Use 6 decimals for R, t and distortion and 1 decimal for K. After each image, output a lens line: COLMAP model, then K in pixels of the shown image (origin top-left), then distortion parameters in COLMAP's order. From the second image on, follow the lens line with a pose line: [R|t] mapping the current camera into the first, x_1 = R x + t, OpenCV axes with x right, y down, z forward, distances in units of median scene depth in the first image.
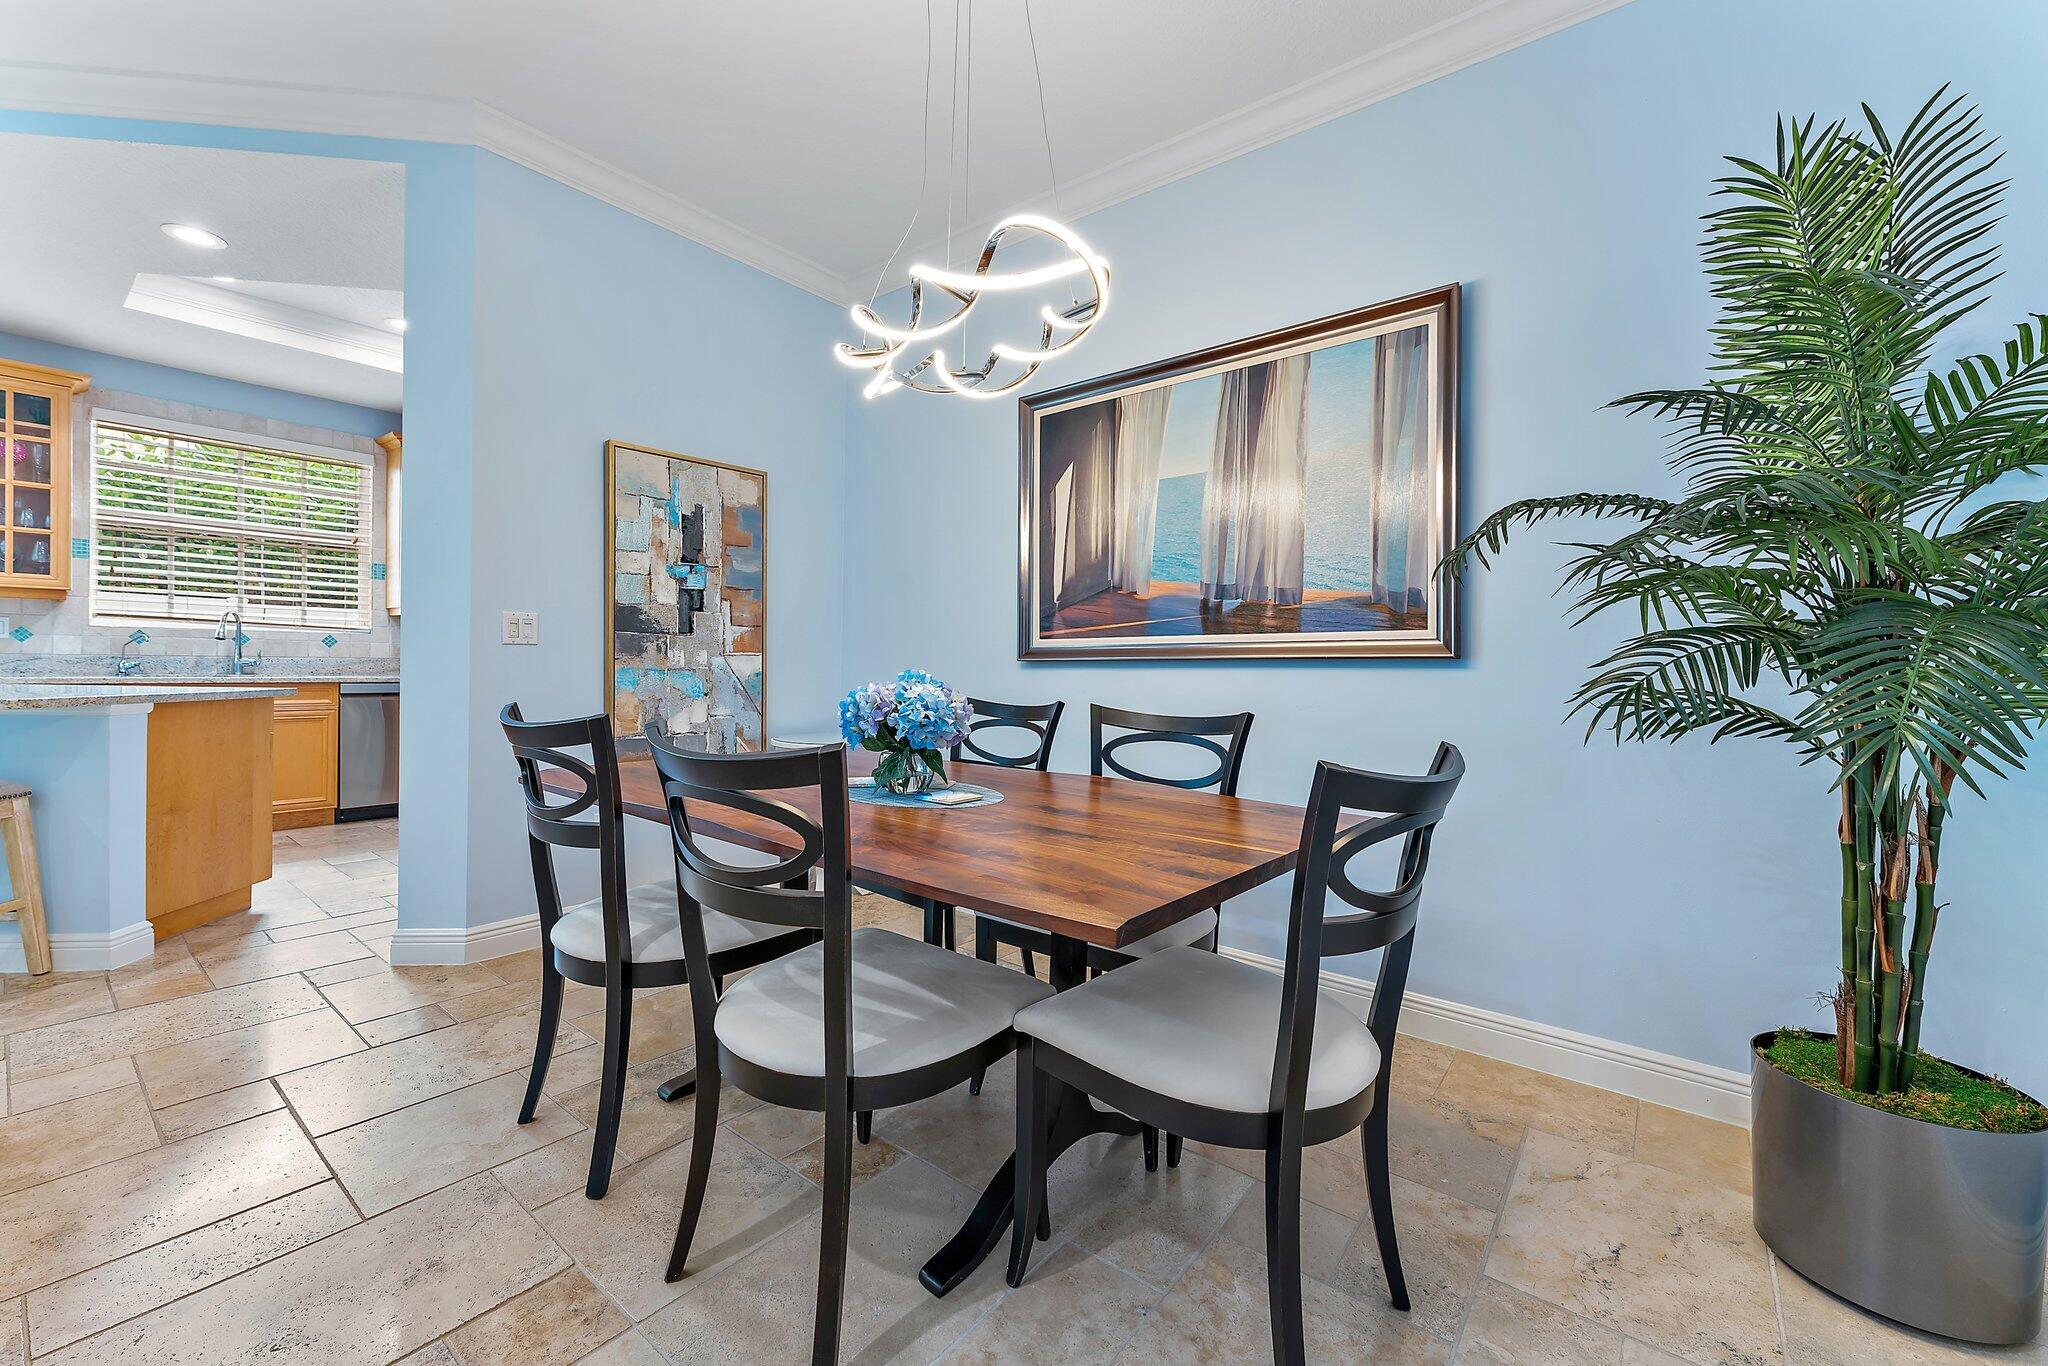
lens RADIAL K [[816.0, 0, 1010.3], [0, 816.0, 669.5], [0, 0, 1]] dist [0.000378, -0.000133]
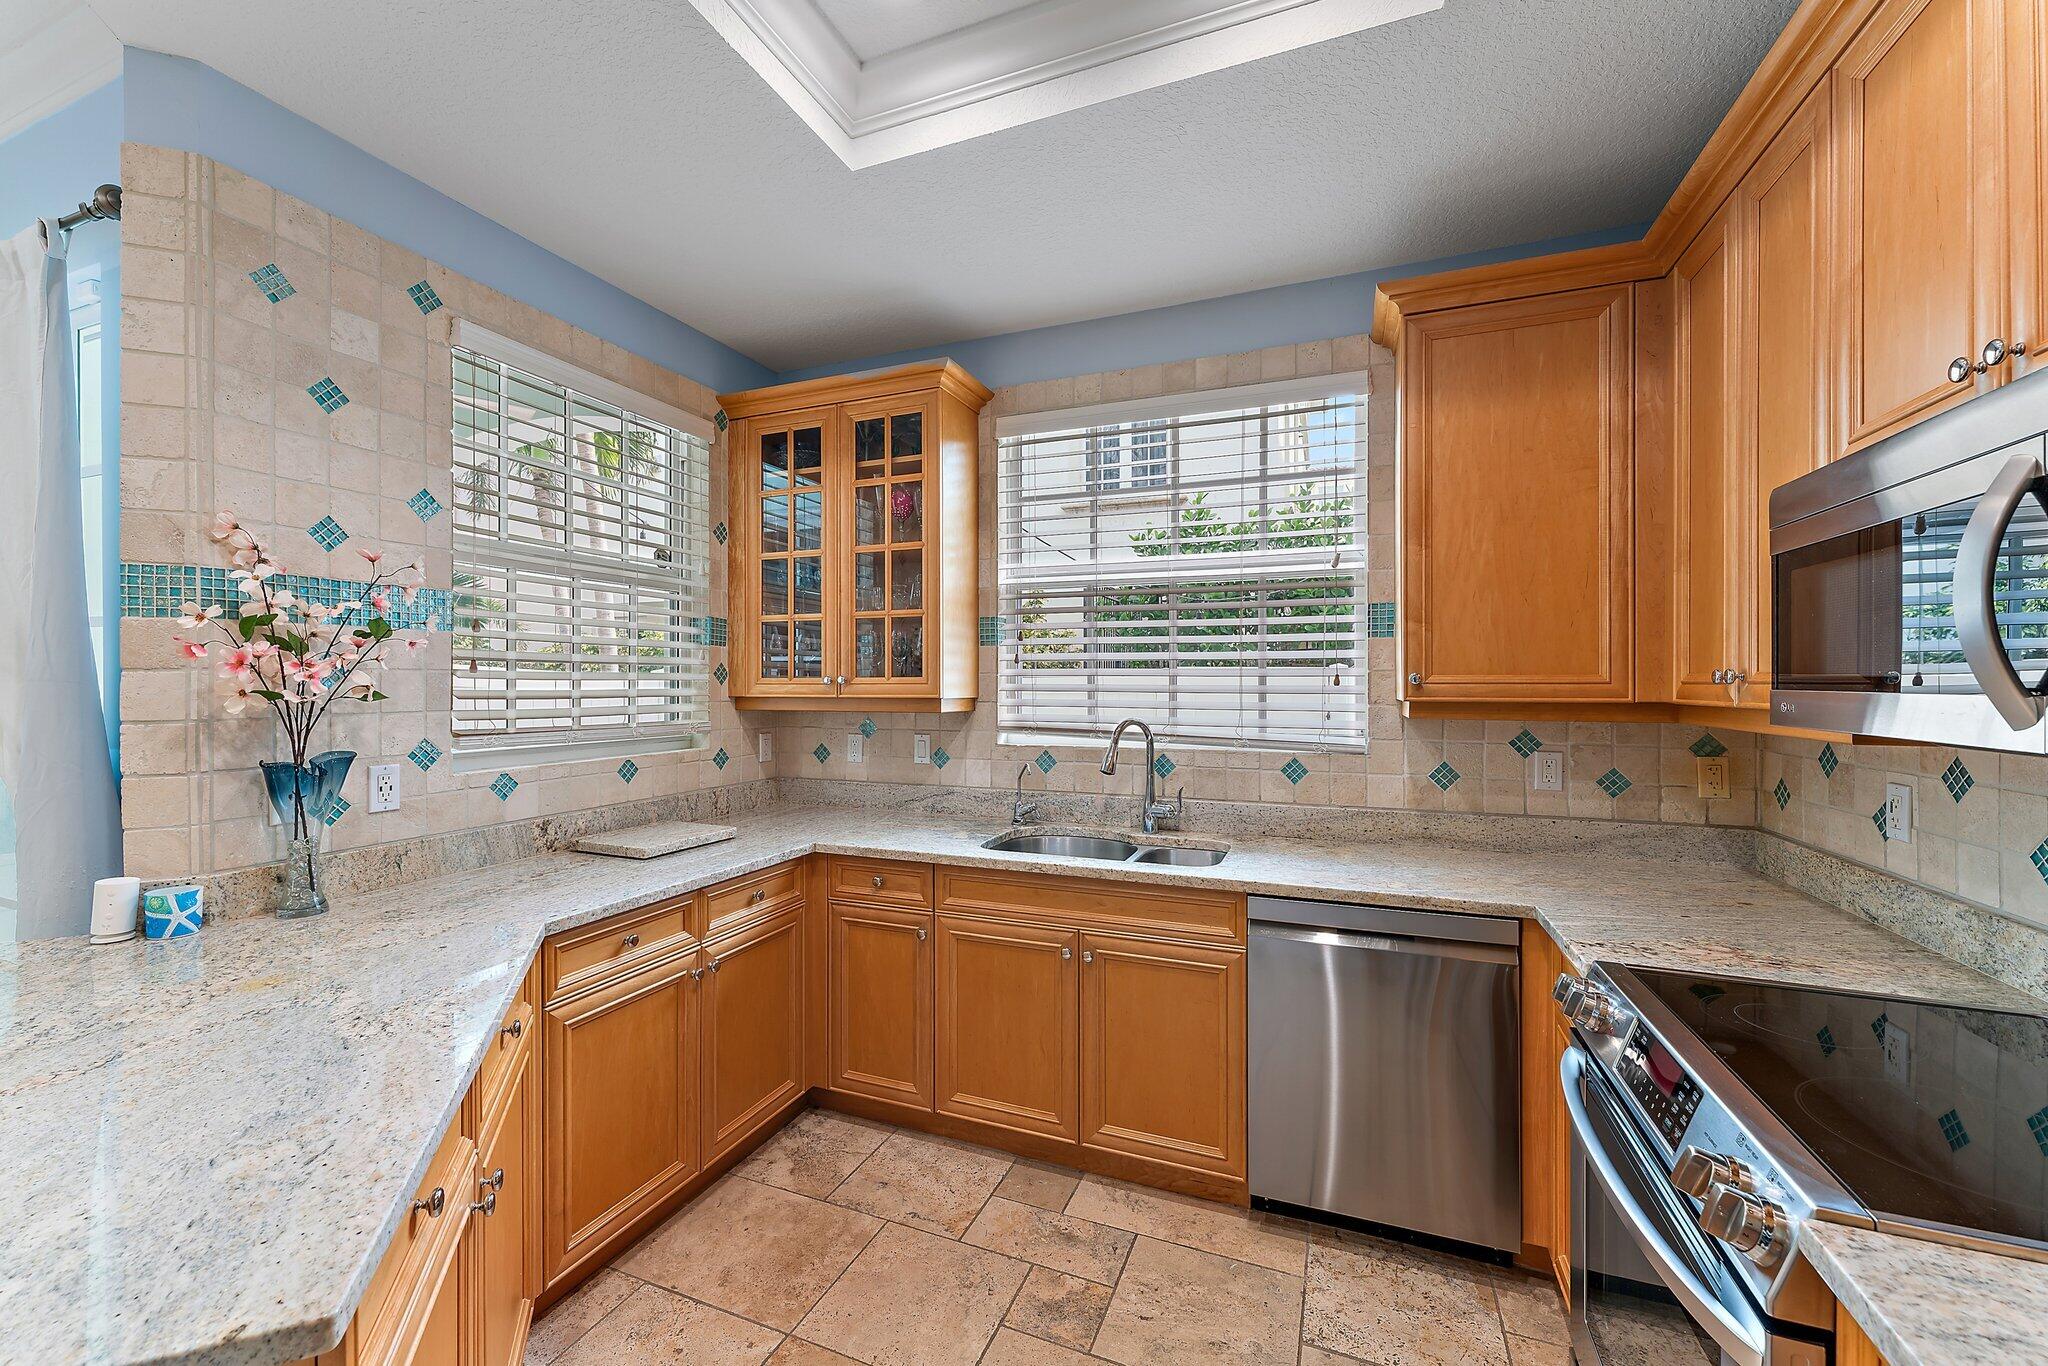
lens RADIAL K [[816.0, 0, 1014.6], [0, 816.0, 682.8], [0, 0, 1]] dist [0.000378, -0.000133]
pose [[0.295633, -0.012636, -0.955218, -0.481889], [-0.001376, 0.999906, -0.013653, -0.094885], [0.955301, 0.005351, 0.295588, 0.811952]]
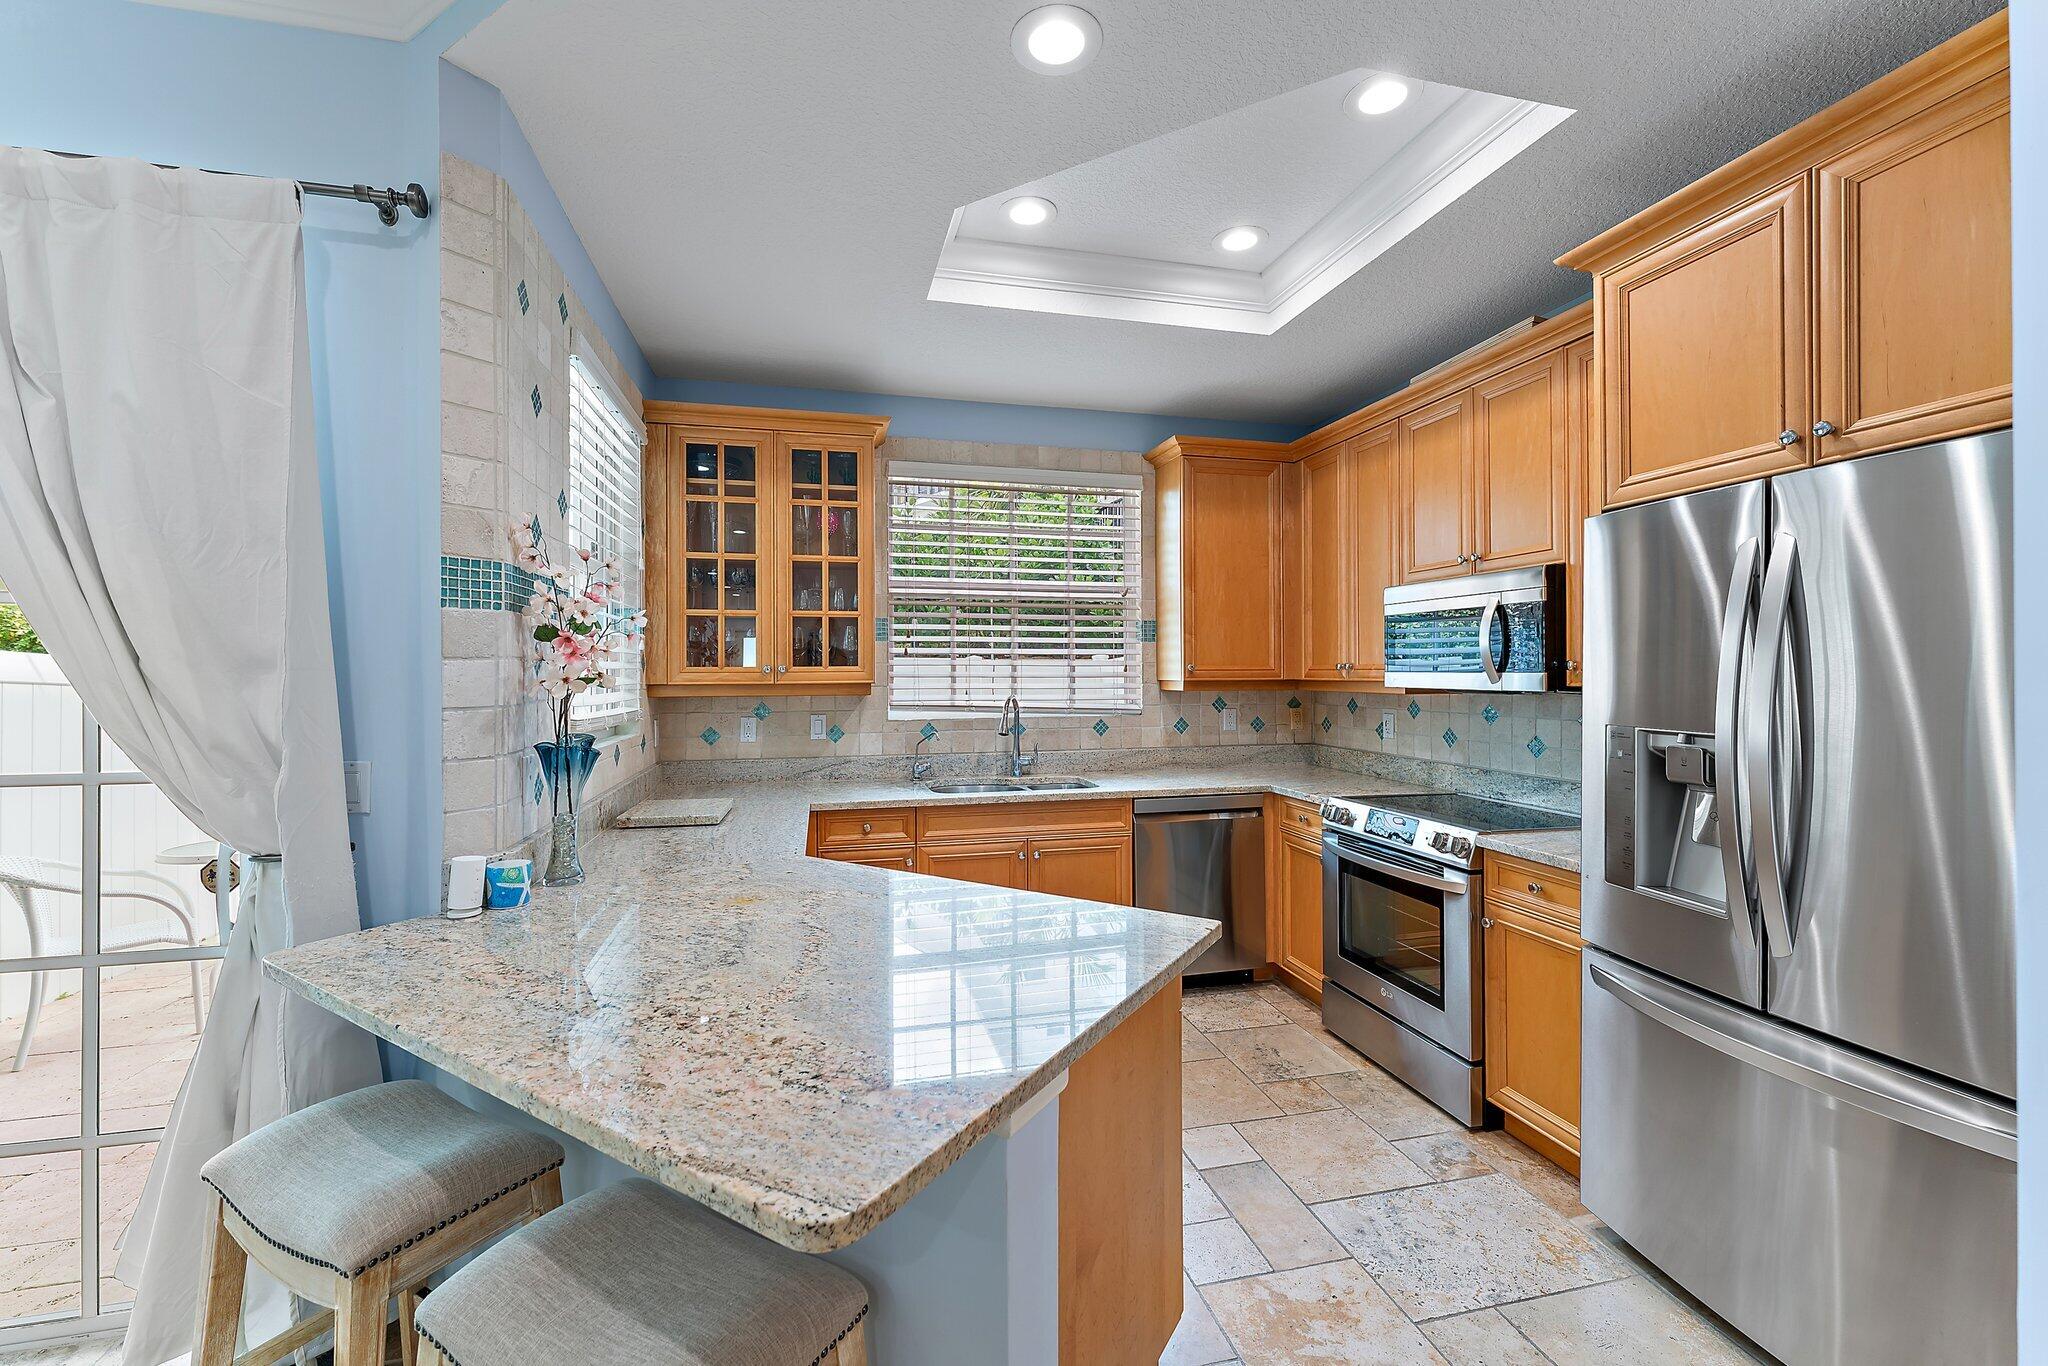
lens RADIAL K [[816.0, 0, 1022.5], [0, 816.0, 666.0], [0, 0, 1]] dist [0.000378, -0.000133]
pose [[0.794418, -0.019564, -0.607056, -0.504882], [0.010369, 0.999772, -0.018651, -0.091947], [0.607283, 0.008523, 0.794440, 0.414194]]
